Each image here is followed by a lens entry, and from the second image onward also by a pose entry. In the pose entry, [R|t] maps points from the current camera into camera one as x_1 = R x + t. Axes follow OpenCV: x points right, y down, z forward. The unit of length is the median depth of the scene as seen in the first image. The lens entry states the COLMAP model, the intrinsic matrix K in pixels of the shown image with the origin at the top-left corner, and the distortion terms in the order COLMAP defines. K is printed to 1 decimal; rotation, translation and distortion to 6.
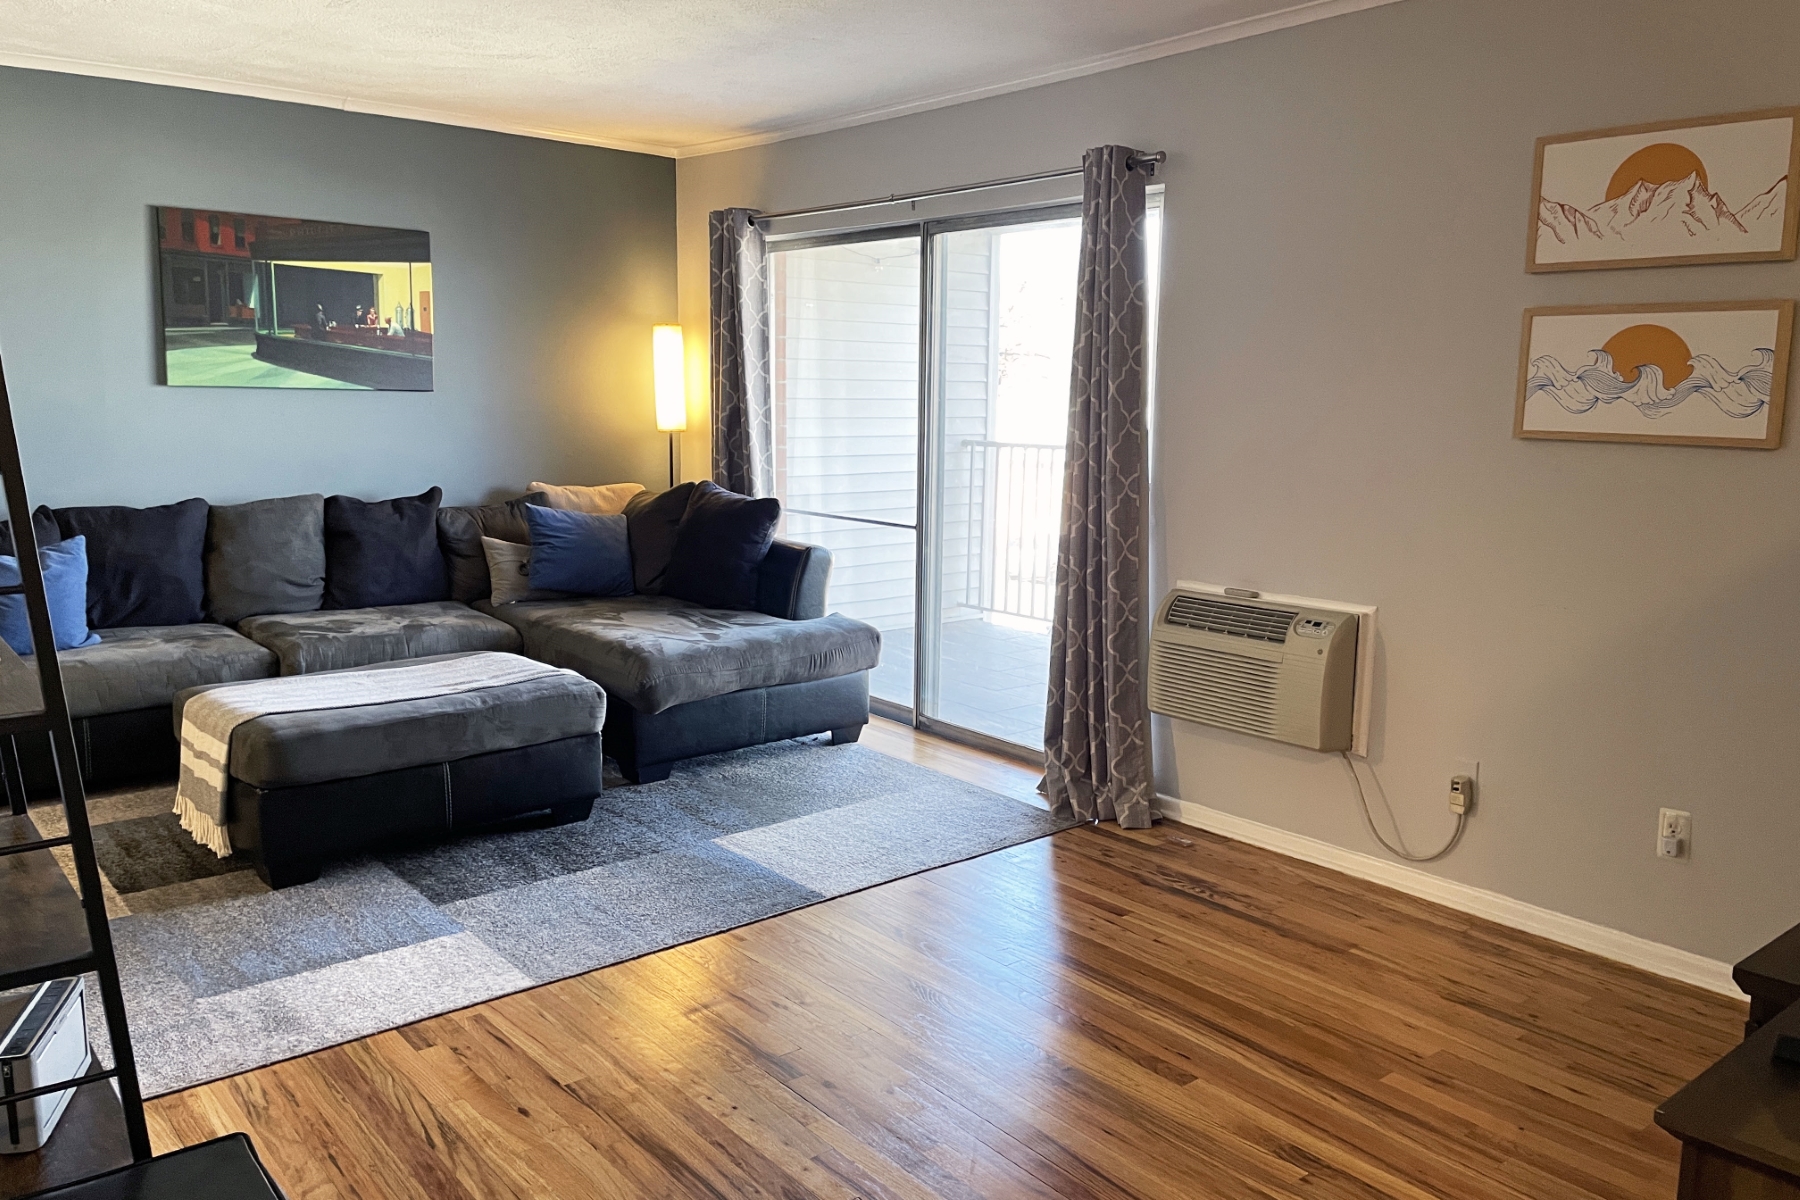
lens RADIAL K [[1368.6, 0, 905.2], [0, 1368.6, 600.8], [0, 0, 1]] dist [0.032647, -0.012311]
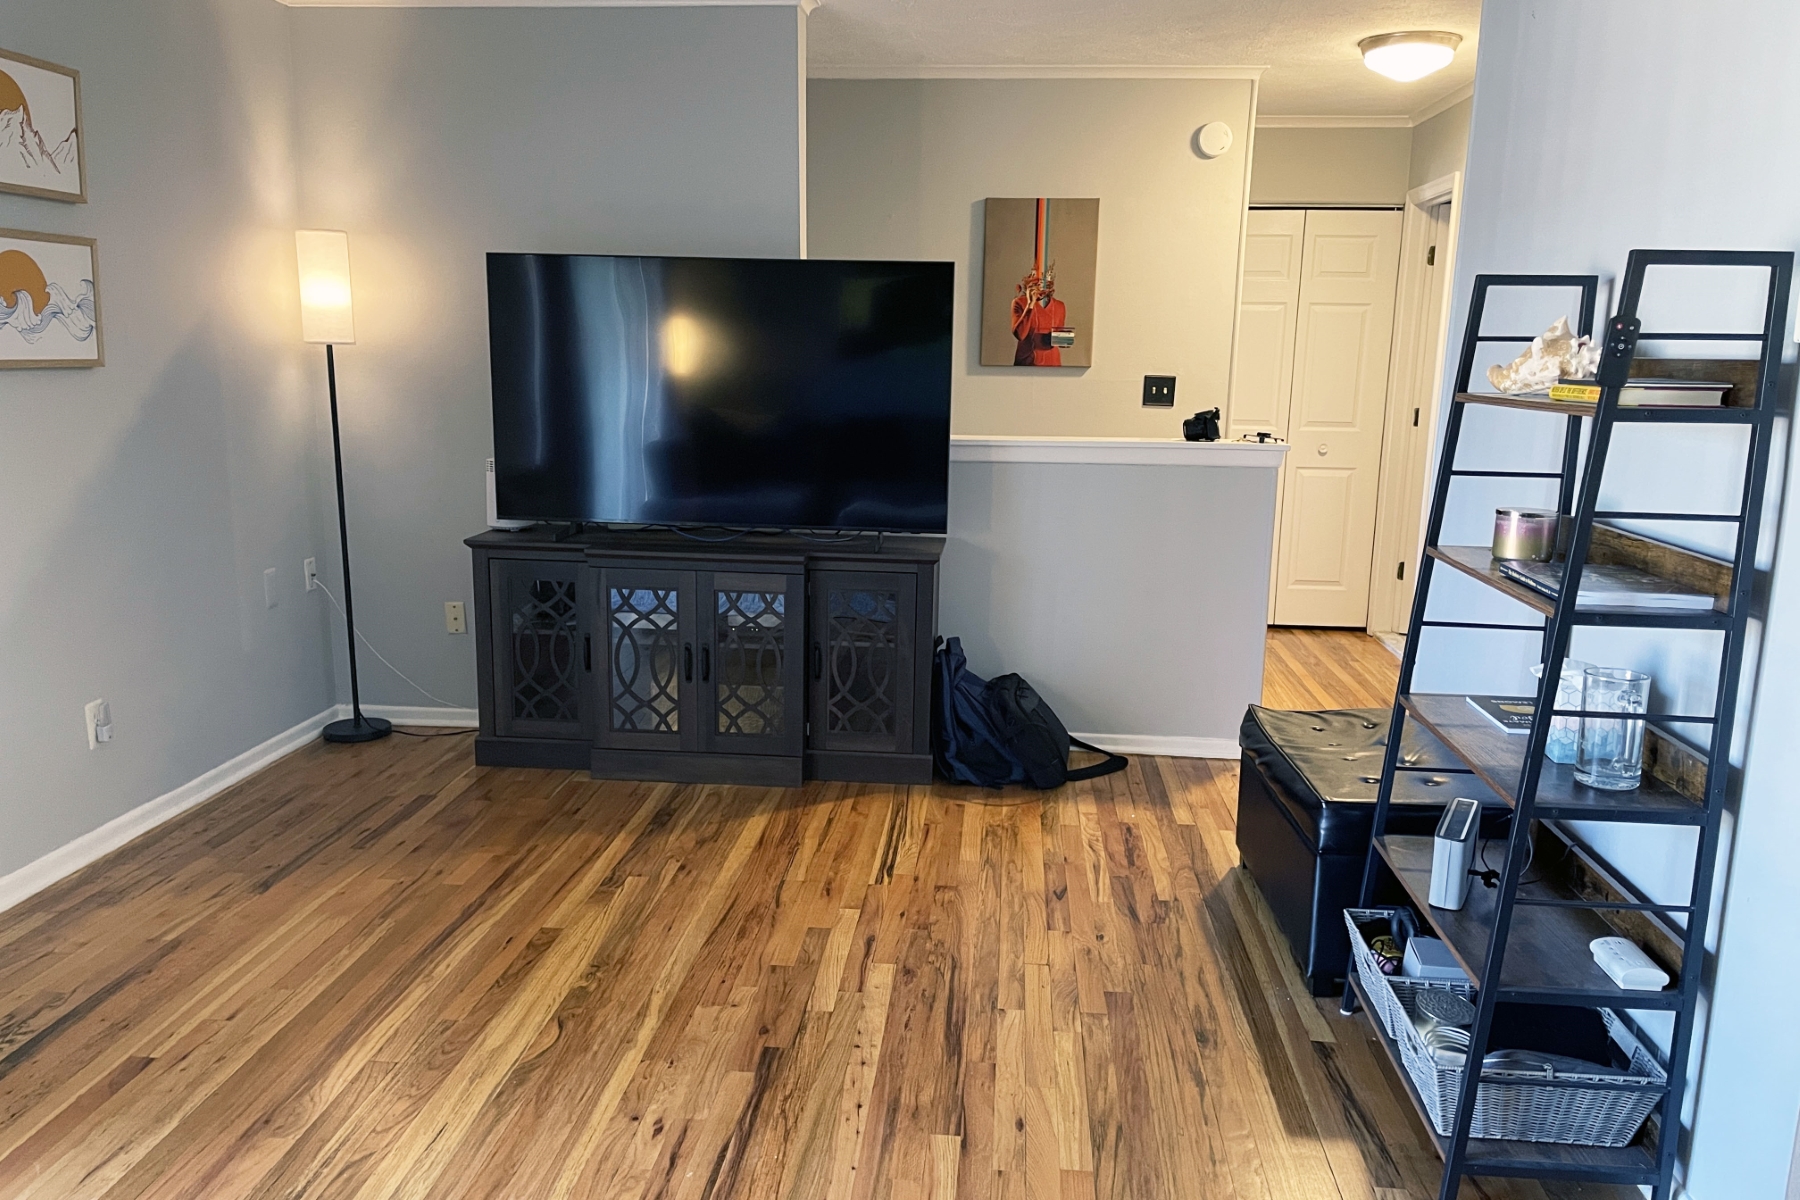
lens RADIAL K [[1368.6, 0, 904.0], [0, 1368.6, 599.1], [0, 0, 1]] dist [0.032647, -0.012311]
pose [[-0.715577, -0.154355, 0.681266, -0.680689], [0.079796, 0.950834, 0.299245, -0.216658], [-0.693961, 0.268496, -0.668078, 1.342679]]
